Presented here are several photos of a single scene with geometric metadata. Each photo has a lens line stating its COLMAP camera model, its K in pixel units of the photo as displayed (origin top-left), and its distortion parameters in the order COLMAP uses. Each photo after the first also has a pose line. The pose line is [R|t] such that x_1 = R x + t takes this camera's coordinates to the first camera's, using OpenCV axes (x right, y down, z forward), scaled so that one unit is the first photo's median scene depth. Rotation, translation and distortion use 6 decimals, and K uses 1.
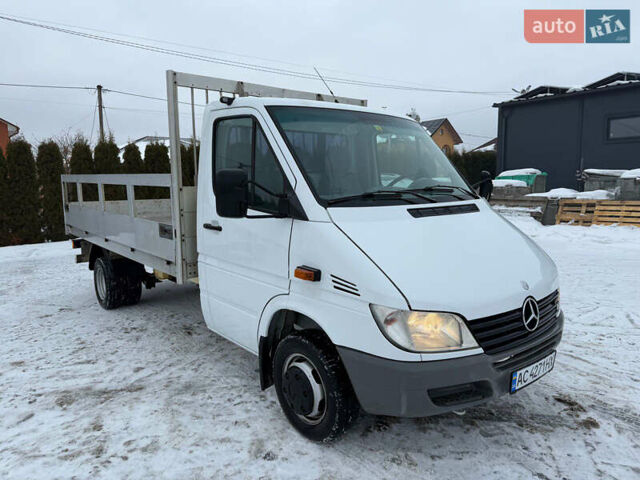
lens RADIAL K [[455.2, 0, 318.5], [0, 455.2, 243.5], [0, 0, 1]] dist [0.024112, -0.020715]
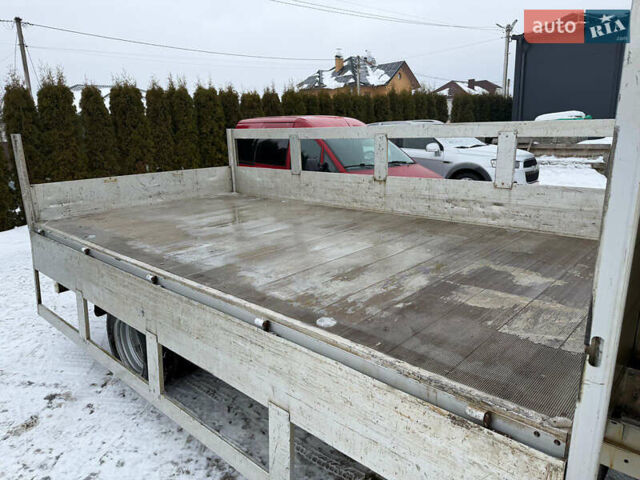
lens RADIAL K [[455.2, 0, 320.7], [0, 455.2, 242.1], [0, 0, 1]] dist [0.024112, -0.020715]
pose [[0.991748, -0.053302, 0.116595, -0.139915], [0.040833, 0.993439, 0.106829, -0.034779], [-0.121524, -0.101186, 0.987417, 0.209824]]
